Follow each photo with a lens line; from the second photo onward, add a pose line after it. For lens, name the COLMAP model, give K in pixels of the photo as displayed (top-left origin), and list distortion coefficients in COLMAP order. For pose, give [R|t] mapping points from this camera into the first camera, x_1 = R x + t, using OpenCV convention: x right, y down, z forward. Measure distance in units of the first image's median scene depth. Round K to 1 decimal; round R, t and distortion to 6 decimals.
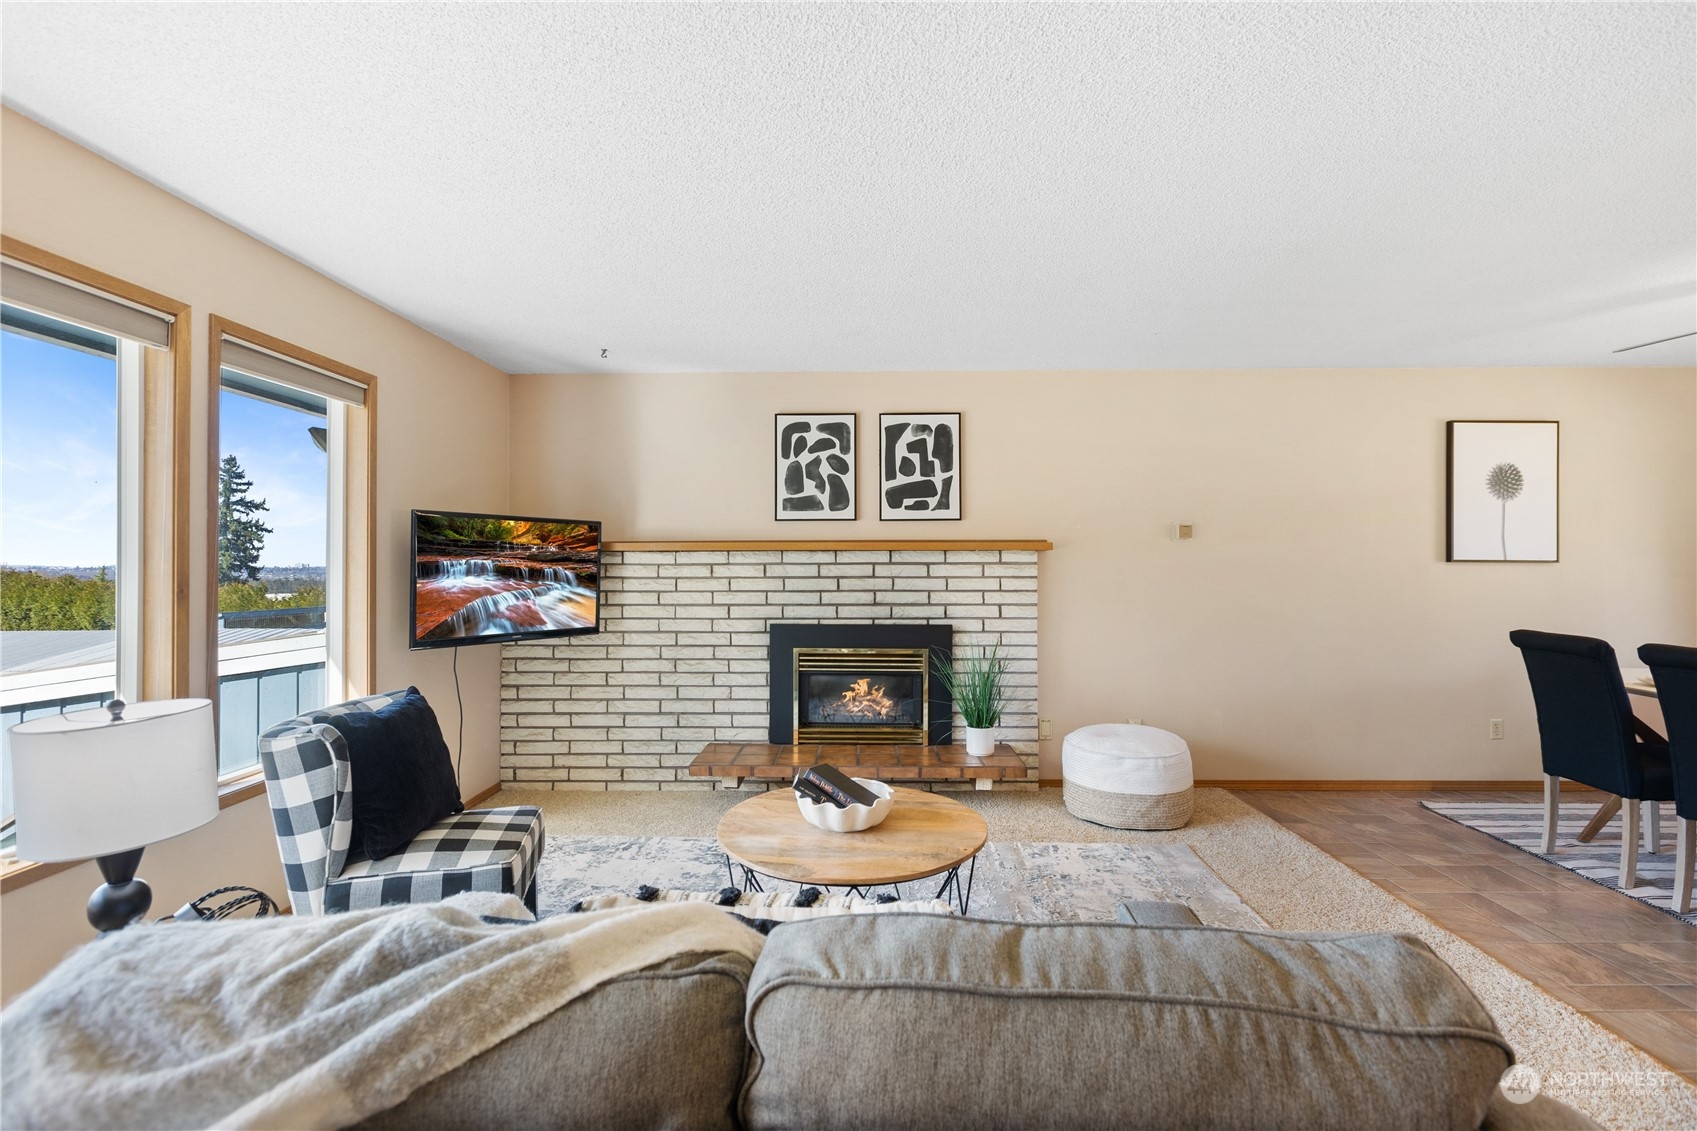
lens RADIAL K [[775.5, 0, 850.4], [0, 775.5, 563.3], [0, 0, 1]] dist [0.000428, -0.000027]
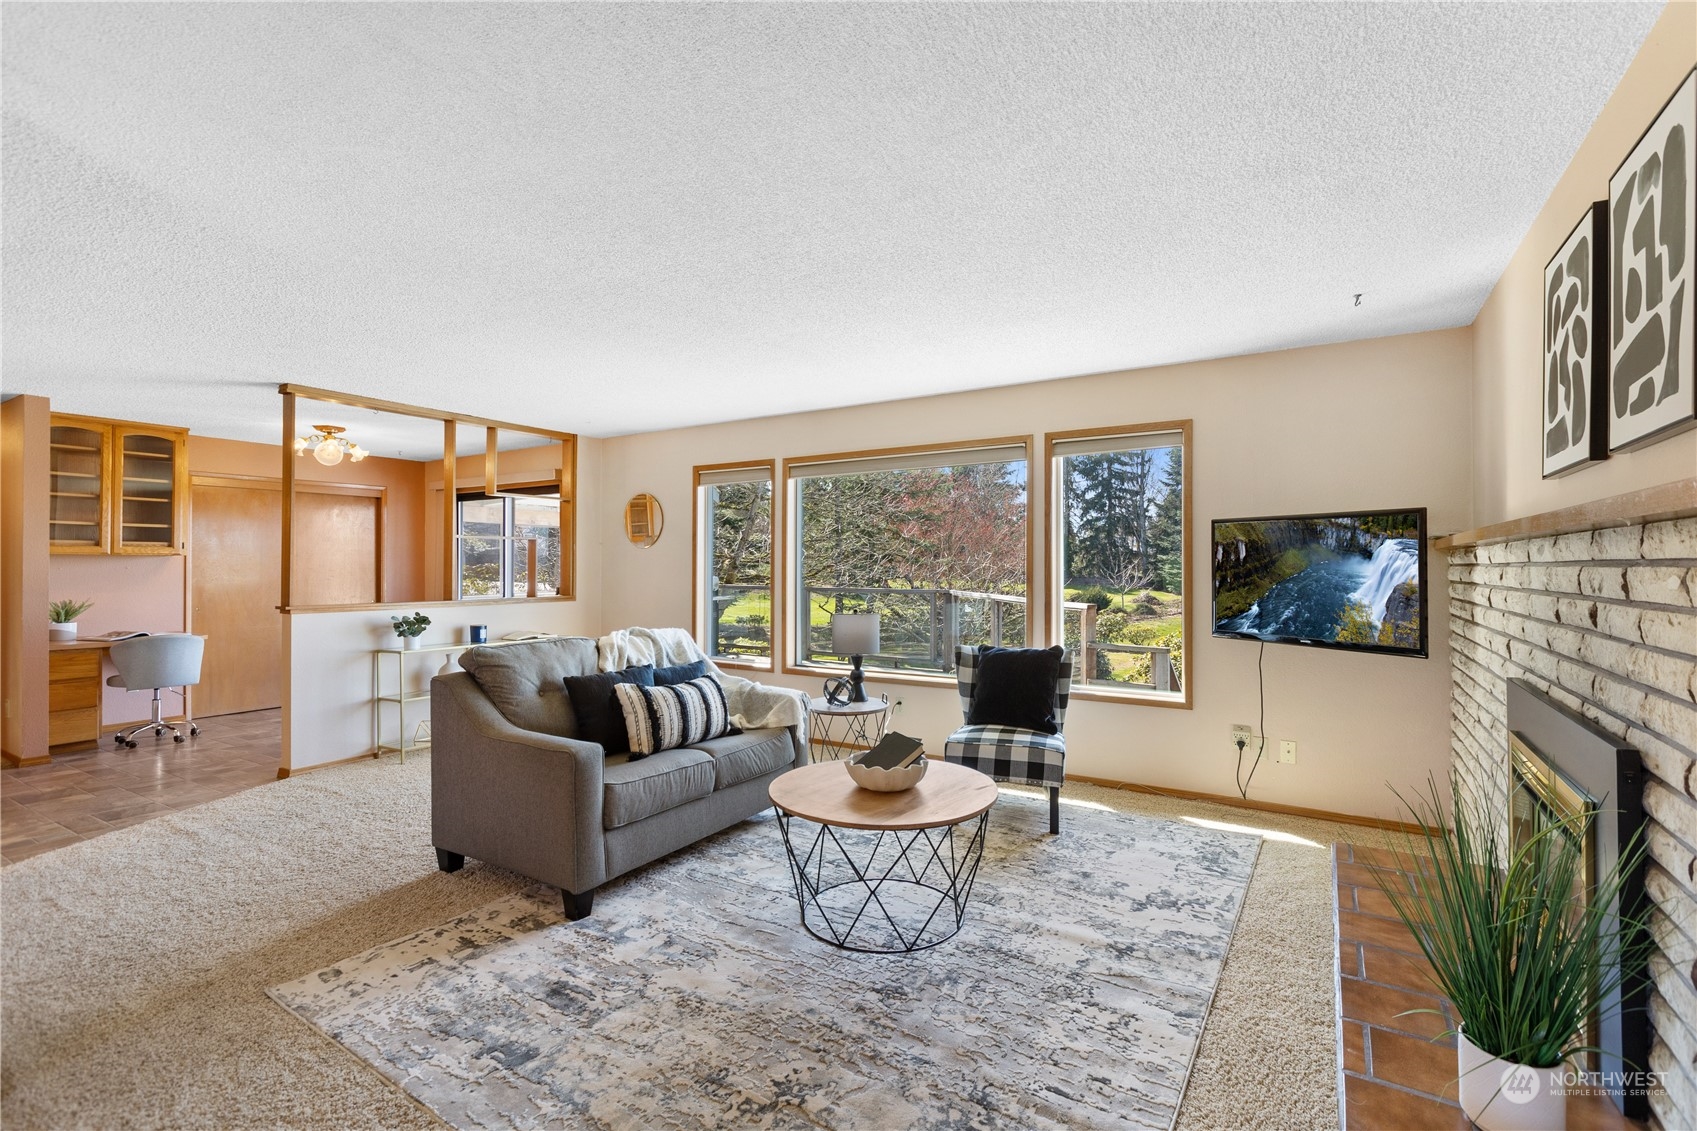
lens RADIAL K [[775.5, 0, 848.9], [0, 775.5, 563.9], [0, 0, 1]] dist [0.000428, -0.000027]
pose [[-0.525920, -0.002411, -0.850531, 0.660027], [0.003145, 0.999984, -0.004779, 0.003042], [0.850528, -0.005188, -0.525903, 1.012208]]
